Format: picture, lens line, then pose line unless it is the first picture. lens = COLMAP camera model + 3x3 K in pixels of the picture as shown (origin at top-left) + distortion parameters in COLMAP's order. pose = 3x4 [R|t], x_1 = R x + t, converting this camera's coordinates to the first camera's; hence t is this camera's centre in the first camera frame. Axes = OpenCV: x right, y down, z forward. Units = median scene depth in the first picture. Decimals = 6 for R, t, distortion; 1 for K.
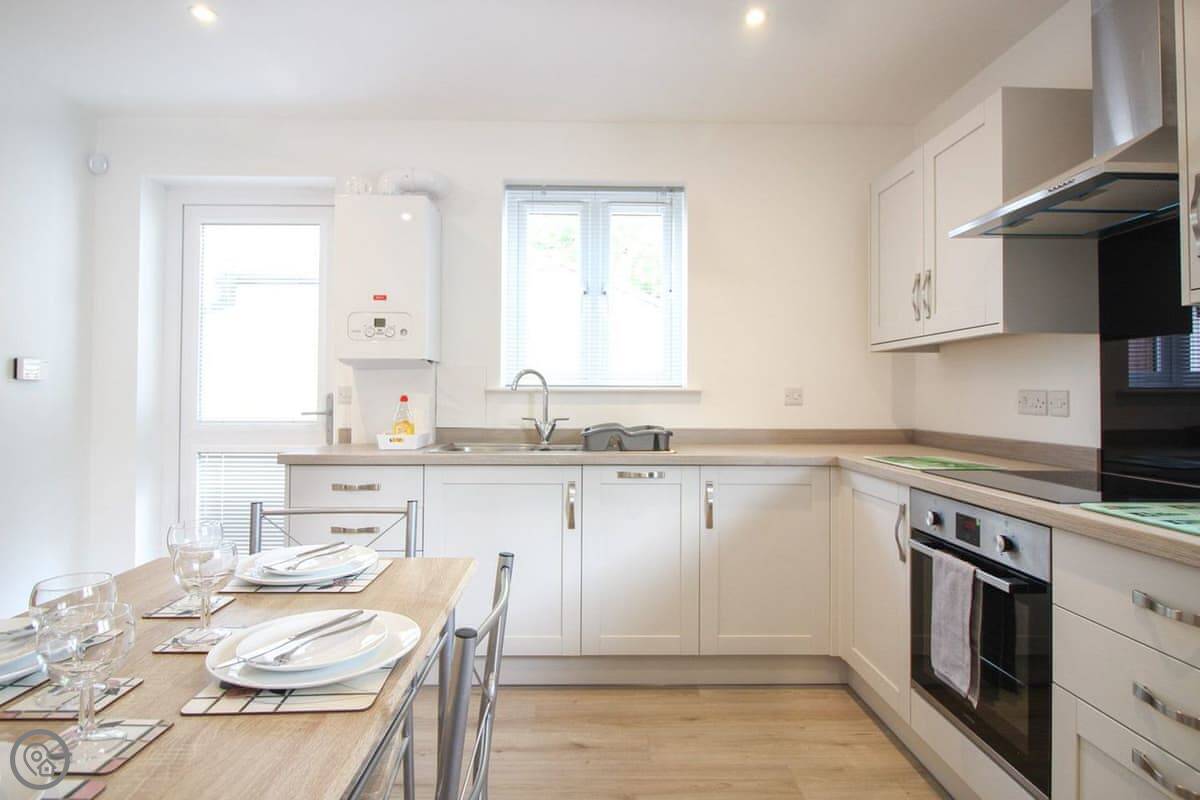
lens RADIAL K [[653.2, 0, 601.8], [0, 653.2, 388.2], [0, 0, 1]] dist [0.003530, -0.006262]
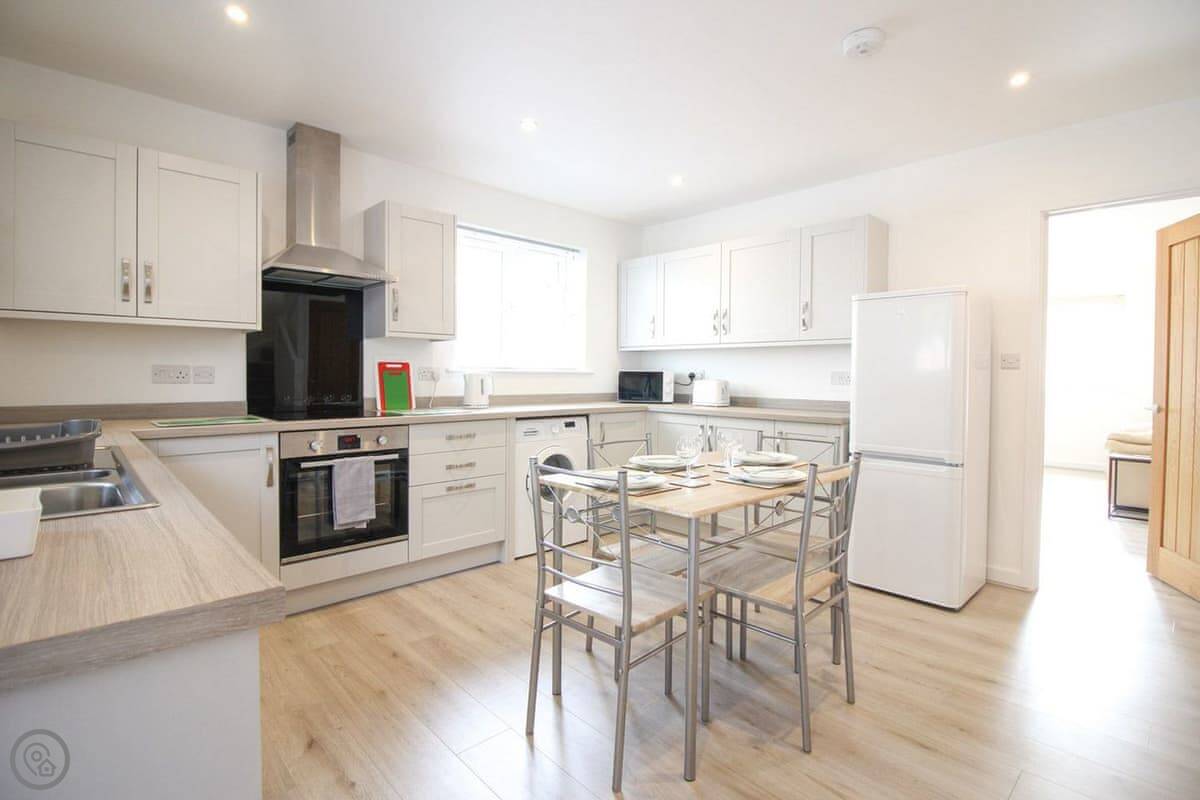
lens RADIAL K [[577.6, 0, 601.4], [0, 577.6, 393.1], [0, 0, 1]] dist [-0.000116, -0.011128]
pose [[-0.671582, -0.039388, 0.739883, -0.745285], [-0.020803, 0.999195, 0.034310, 0.000739], [-0.740638, 0.007650, -0.671860, 1.016304]]
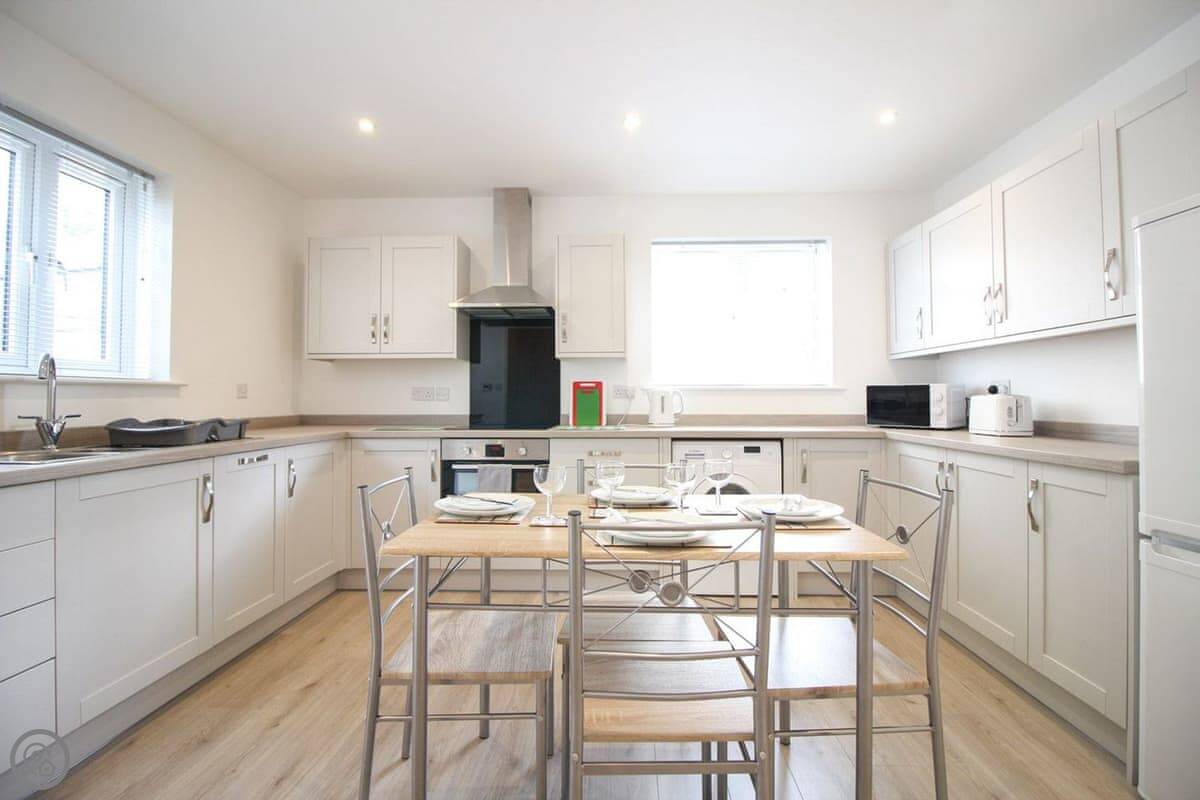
lens RADIAL K [[555.8, 0, 599.2], [0, 555.8, 396.6], [0, 0, 1]] dist [-0.015208, -0.000586]
pose [[0.065271, -0.003583, 0.997861, -0.805224], [-0.007125, 0.999966, 0.004057, 0.017290], [-0.997842, -0.007374, 0.065243, 0.345229]]
